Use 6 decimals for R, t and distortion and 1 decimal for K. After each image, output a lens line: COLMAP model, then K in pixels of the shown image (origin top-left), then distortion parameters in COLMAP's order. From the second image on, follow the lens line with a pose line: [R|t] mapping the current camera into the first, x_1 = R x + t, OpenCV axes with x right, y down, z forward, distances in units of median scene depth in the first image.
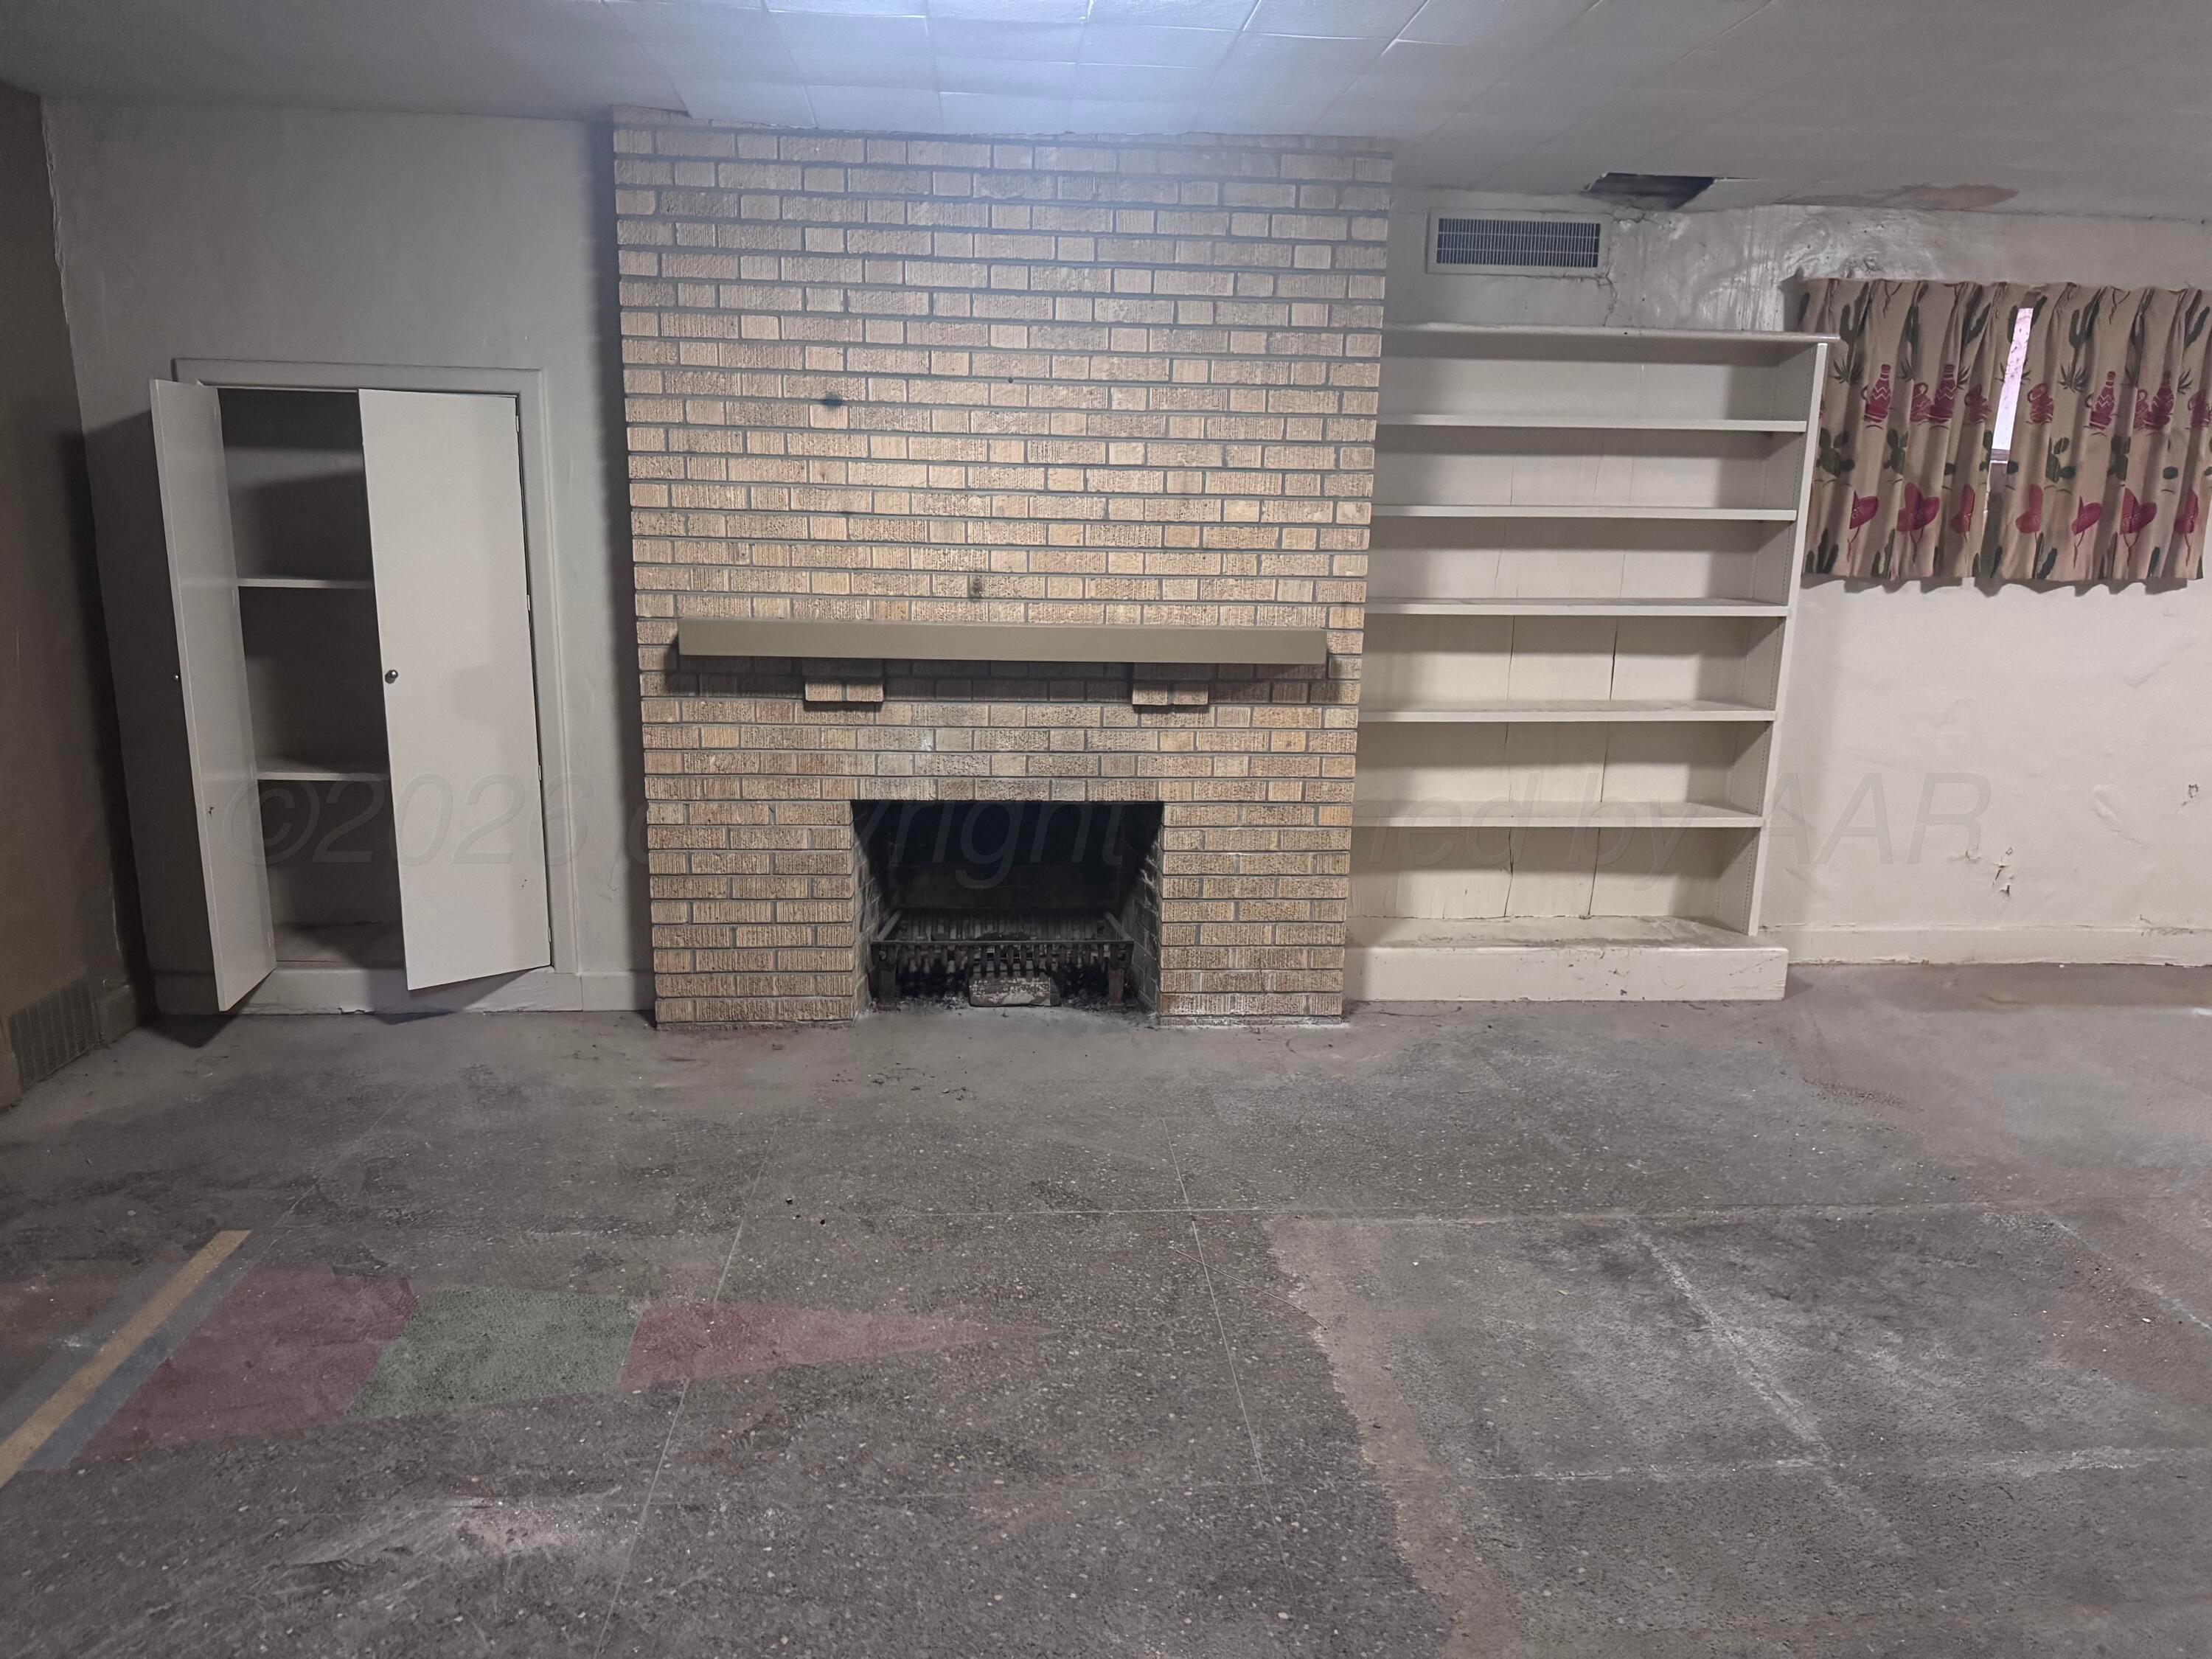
lens RADIAL K [[1584.1, 0, 1156.4], [0, 1584.1, 839.8], [0, 0, 1]] dist [0.228419, -0.443324]
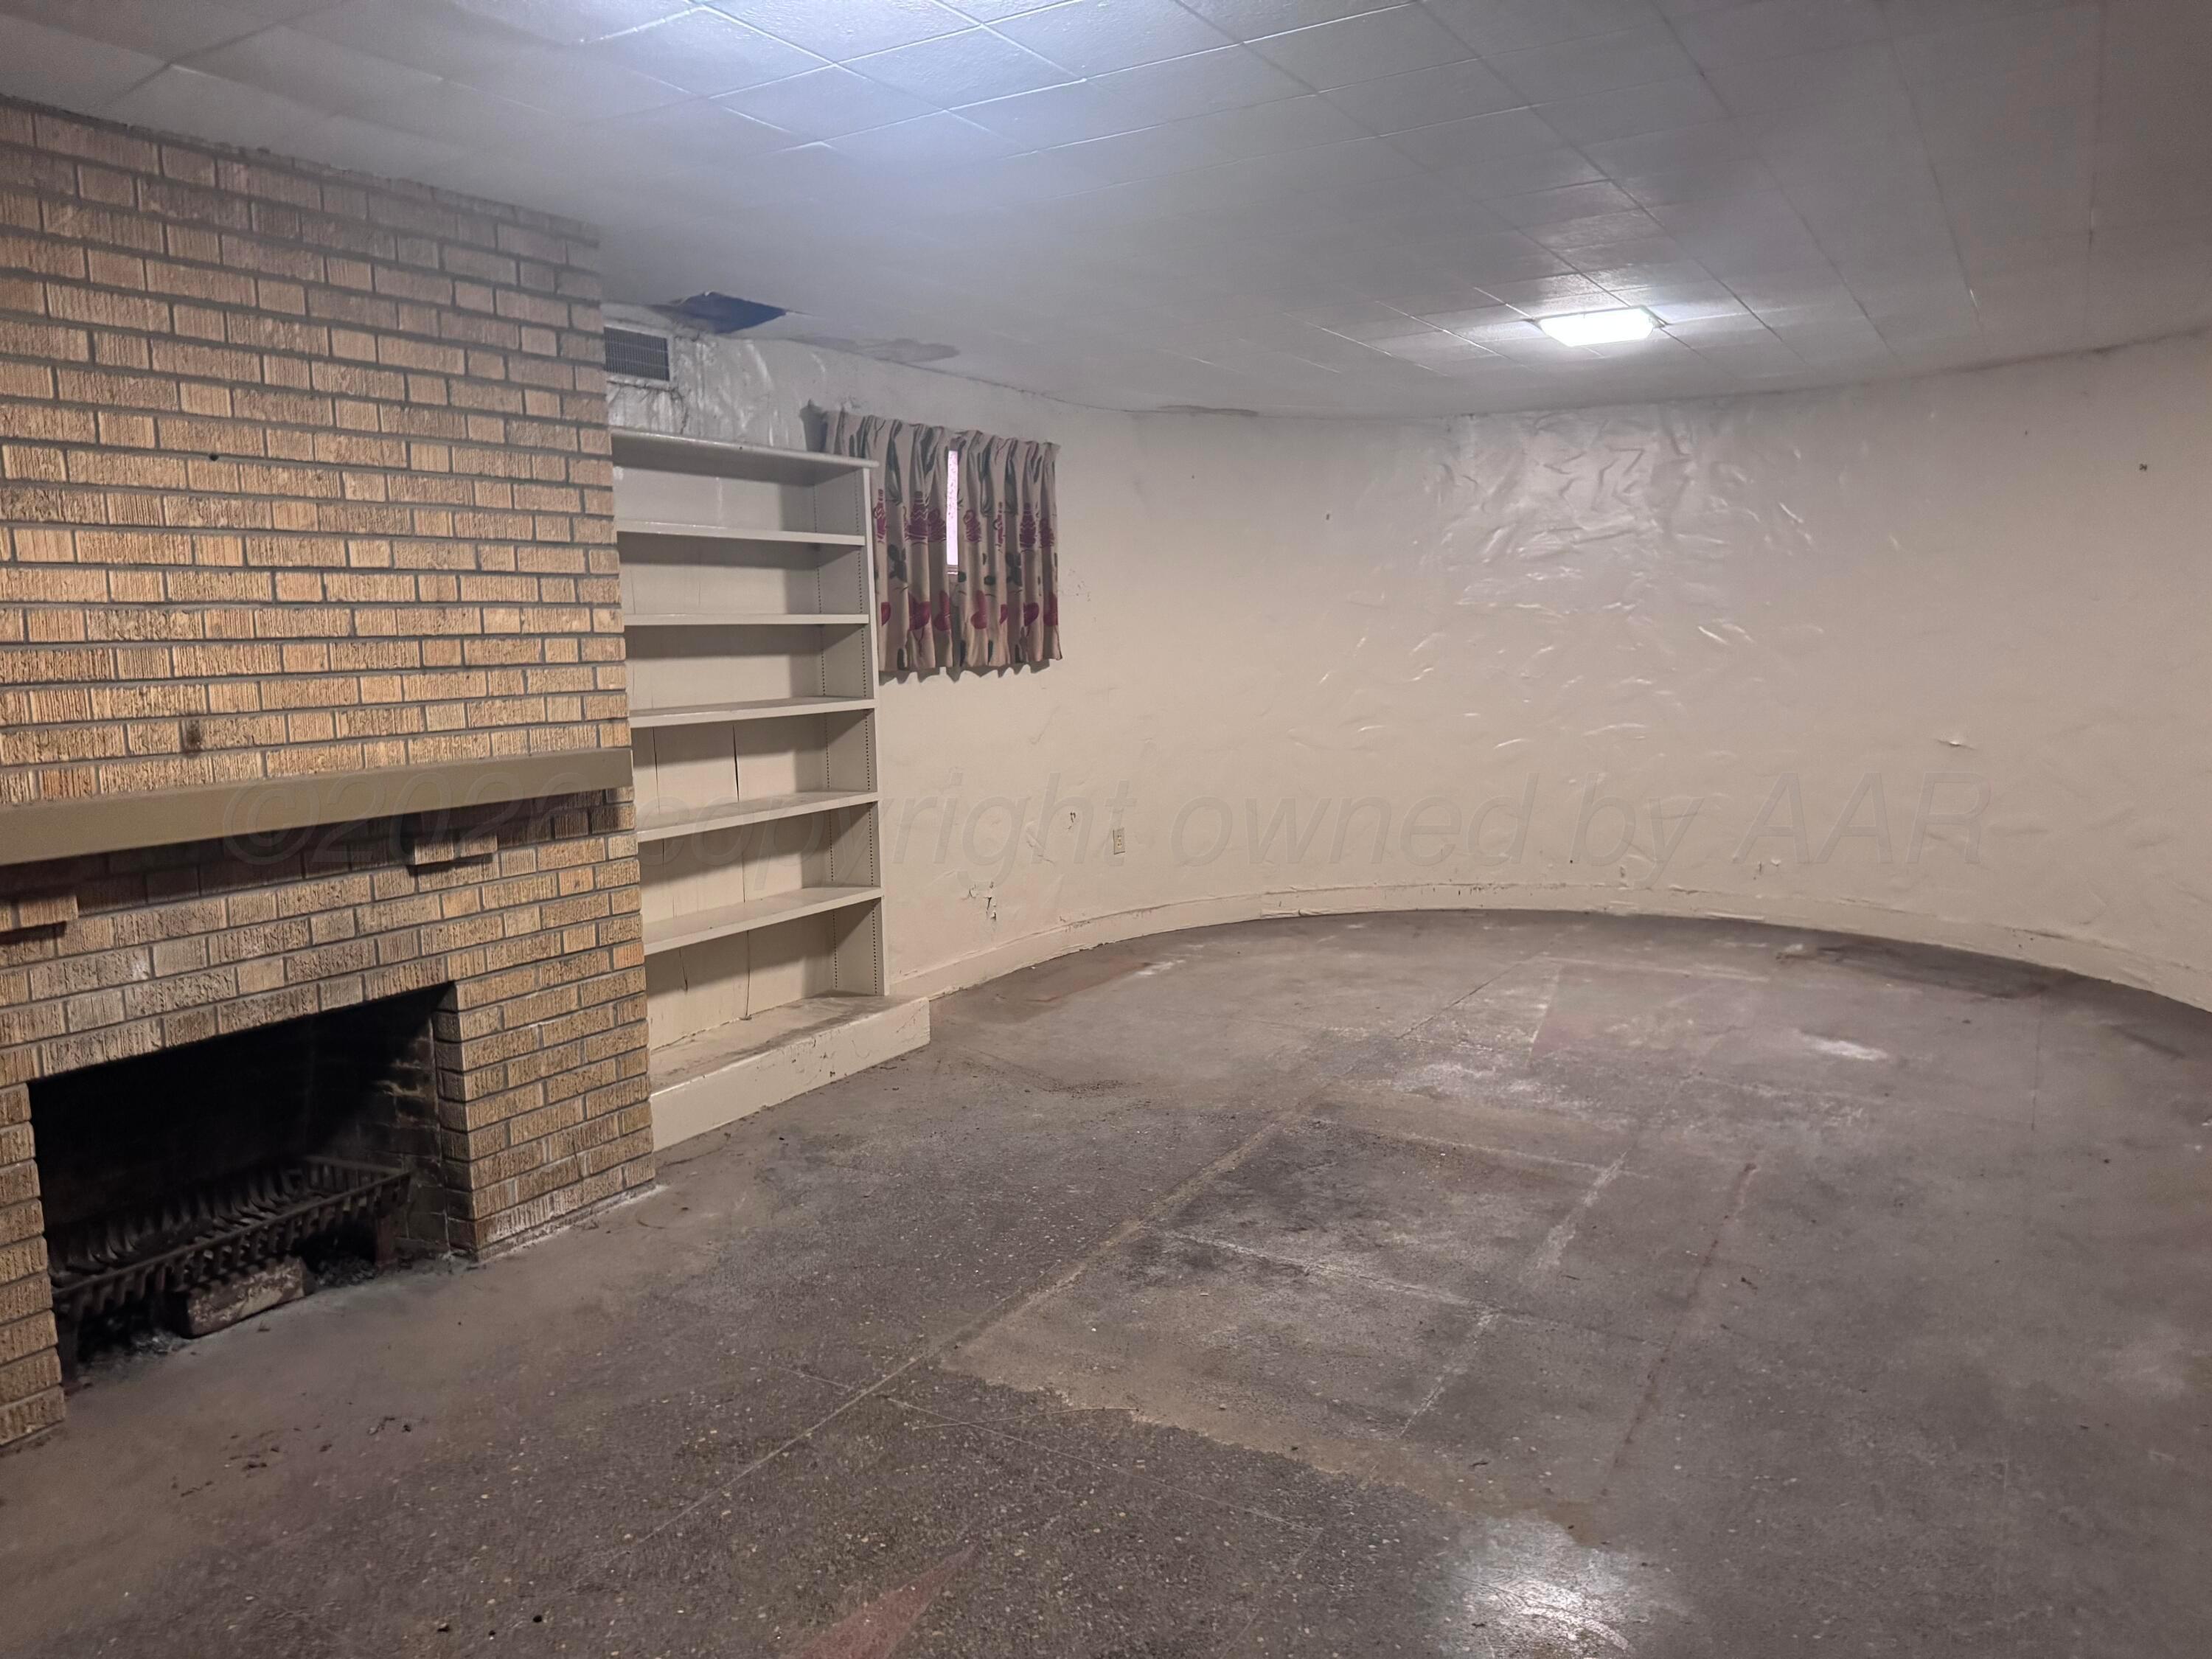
lens RADIAL K [[1553.3, 0, 1110.5], [0, 1553.3, 834.0], [0, 0, 1]] dist [0.065163, -0.068004]
pose [[0.590584, -0.141941, 0.794395, -0.430122], [0.206113, 0.978290, 0.021566, -0.046773], [-0.780210, 0.150999, 0.607019, 0.261893]]
